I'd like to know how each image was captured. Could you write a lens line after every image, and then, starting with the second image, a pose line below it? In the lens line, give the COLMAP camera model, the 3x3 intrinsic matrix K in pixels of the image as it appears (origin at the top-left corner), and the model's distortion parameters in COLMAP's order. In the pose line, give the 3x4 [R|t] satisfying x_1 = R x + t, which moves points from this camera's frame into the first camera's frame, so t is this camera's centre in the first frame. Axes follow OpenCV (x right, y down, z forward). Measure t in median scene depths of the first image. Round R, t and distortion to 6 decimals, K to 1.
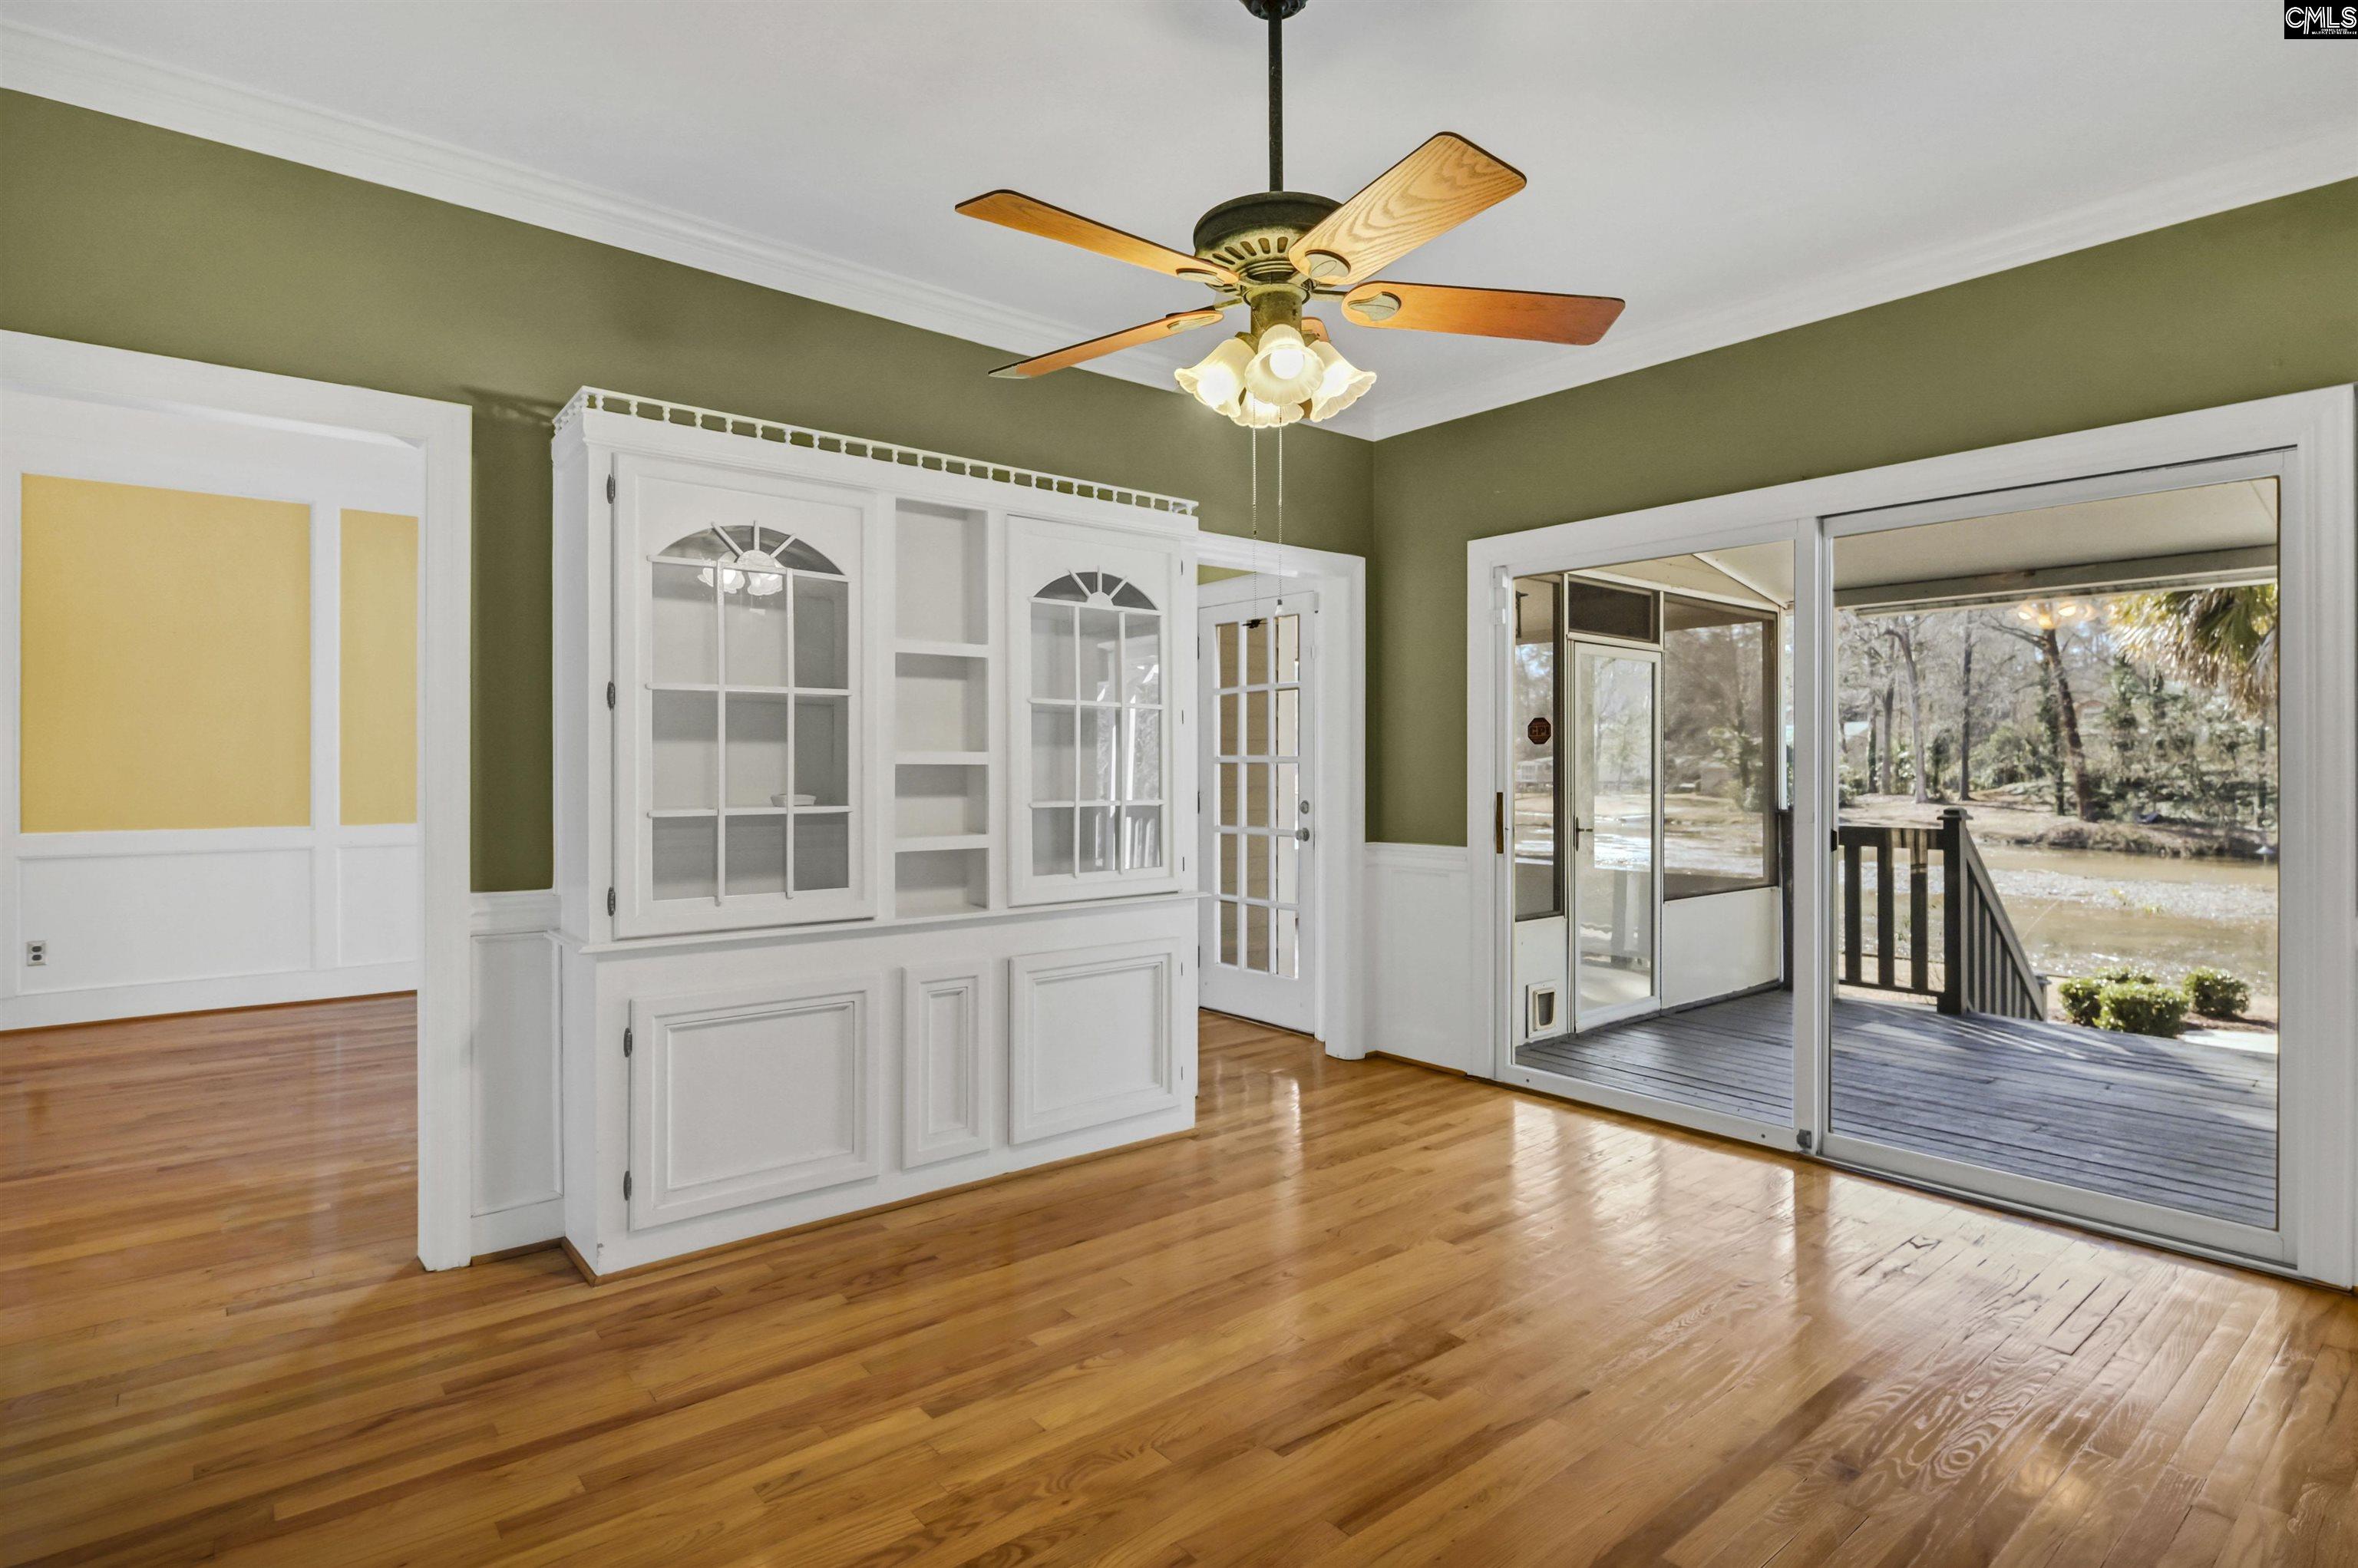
lens RADIAL K [[1193.4, 0, 1237.5], [0, 1193.4, 780.3], [0, 0, 1]] dist [0.003789, -0.007174]
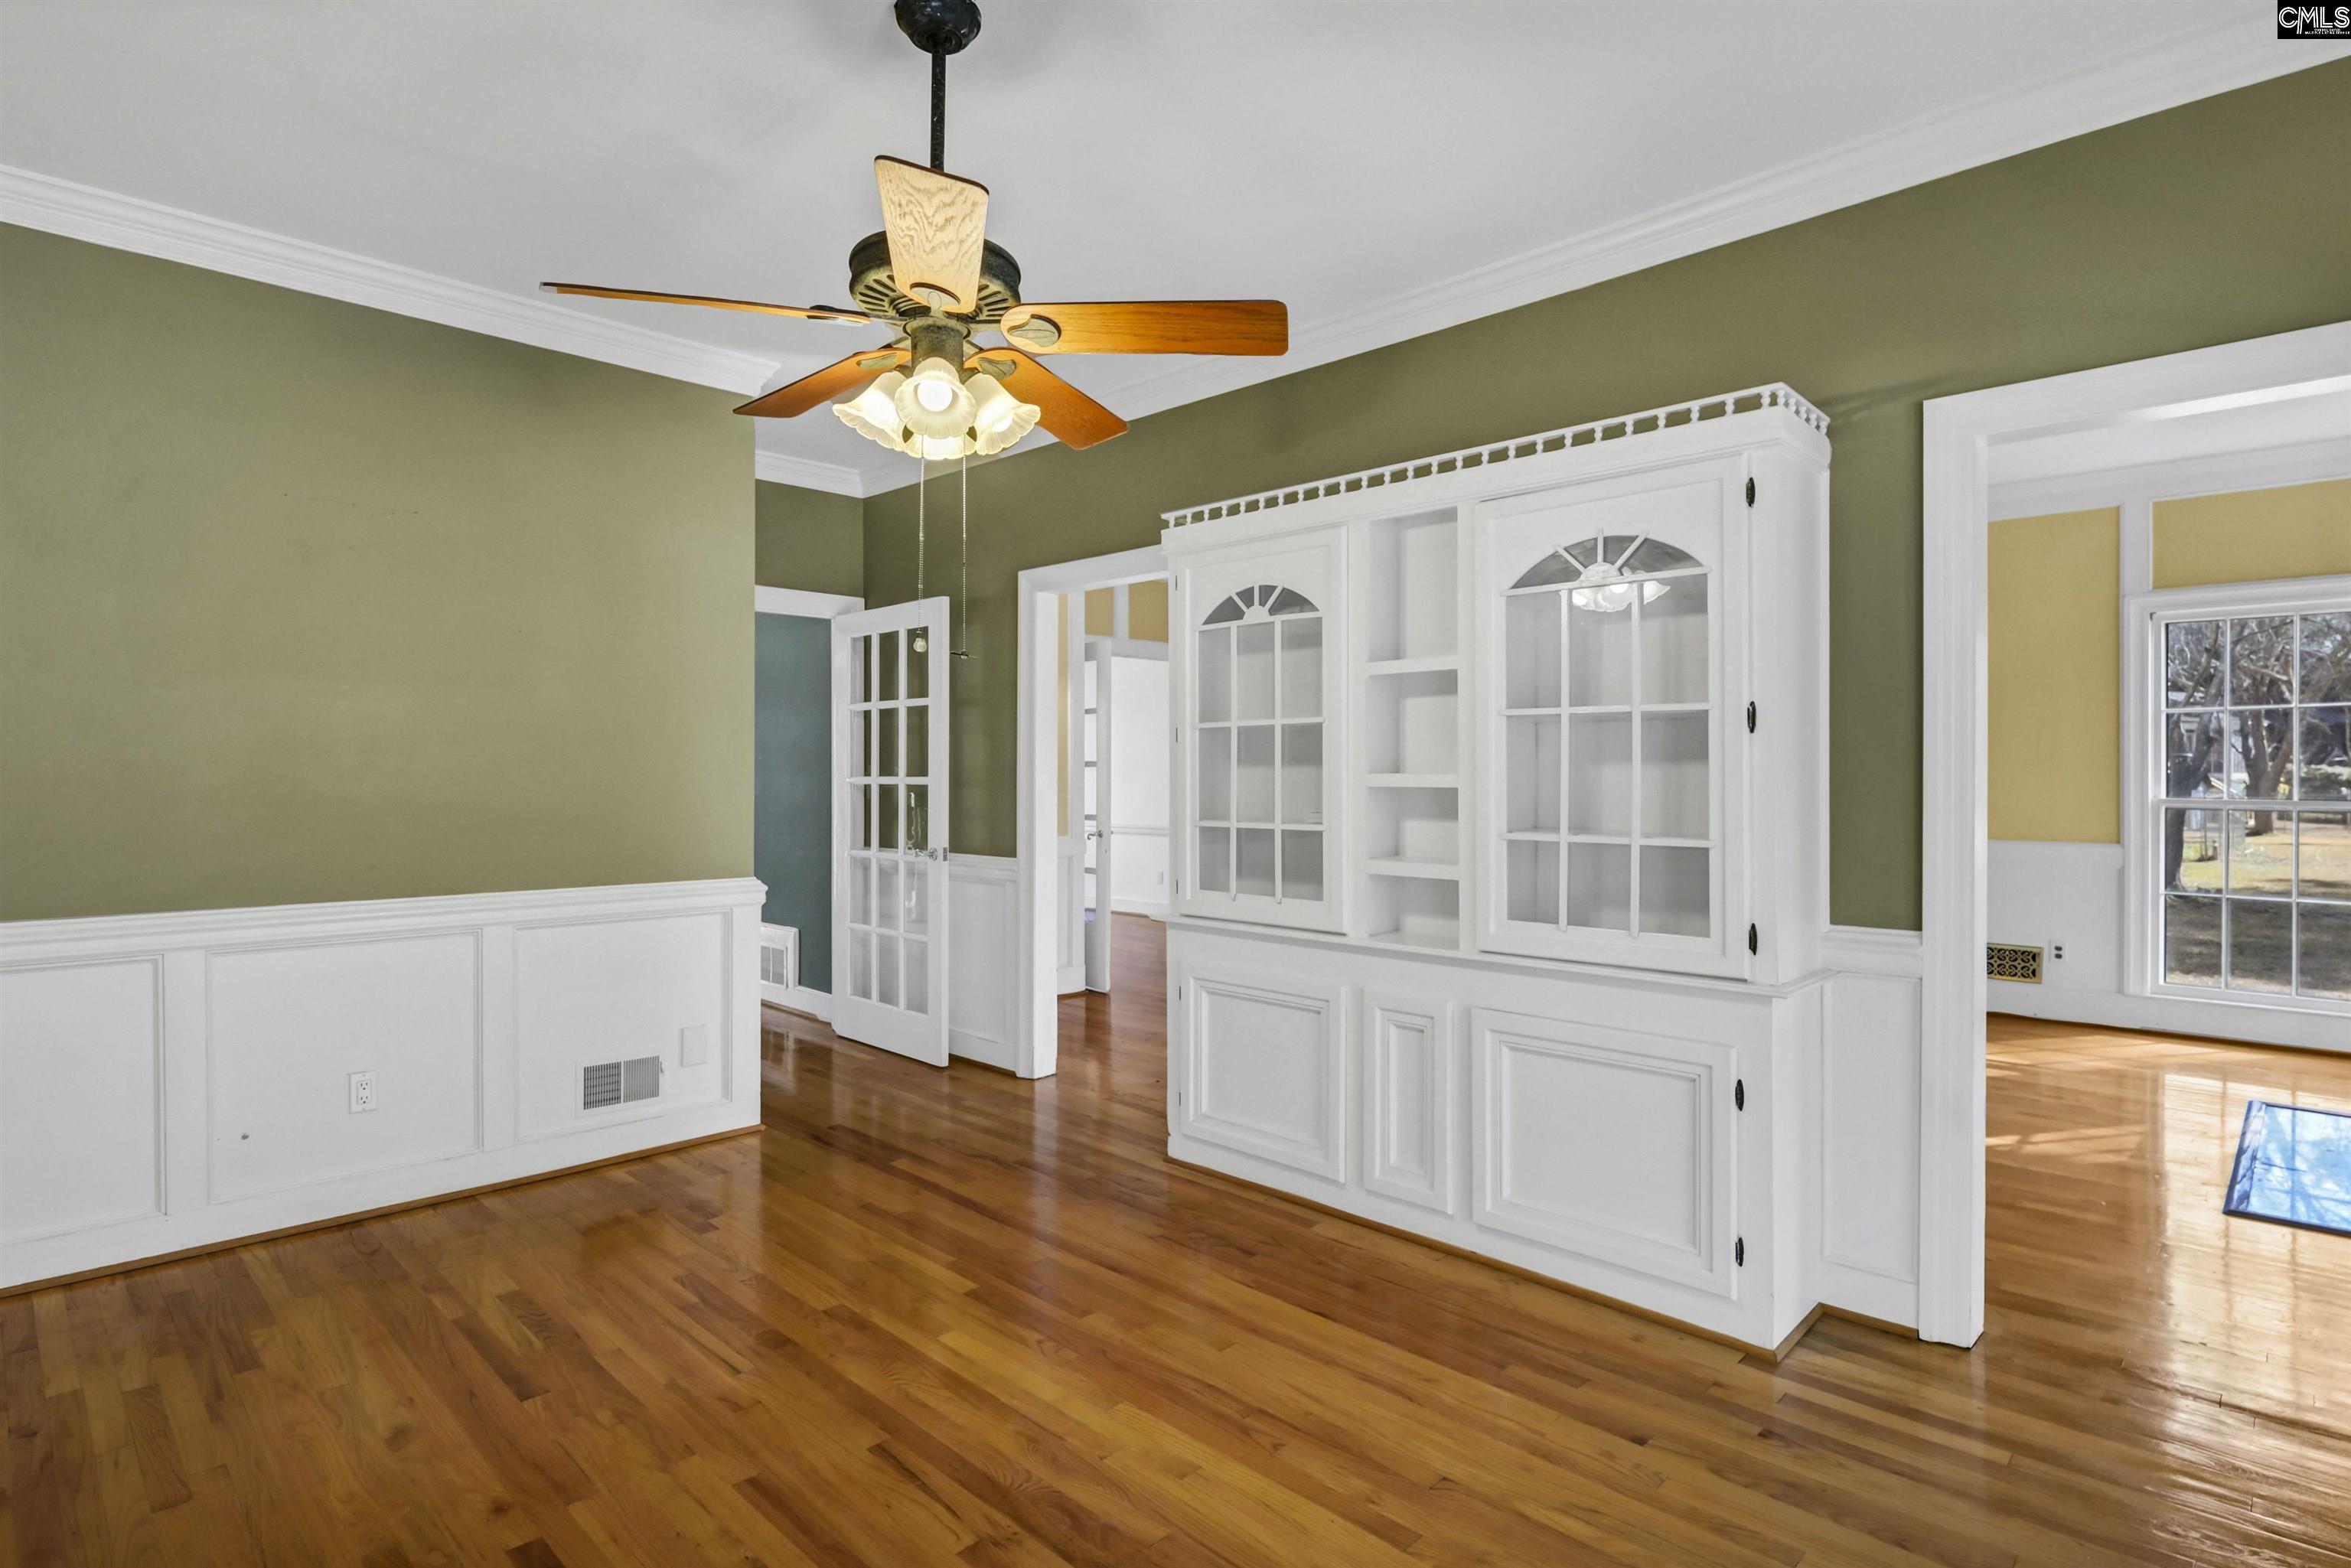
lens RADIAL K [[1189.8, 0, 1163.8], [0, 1189.8, 781.2], [0, 0, 1]] dist [0.003789, -0.007174]
pose [[0.077401, 0.008093, -0.996967, 0.754752], [-0.010033, 0.999923, 0.007338, -0.024833], [0.996950, 0.009435, 0.077476, 0.801898]]
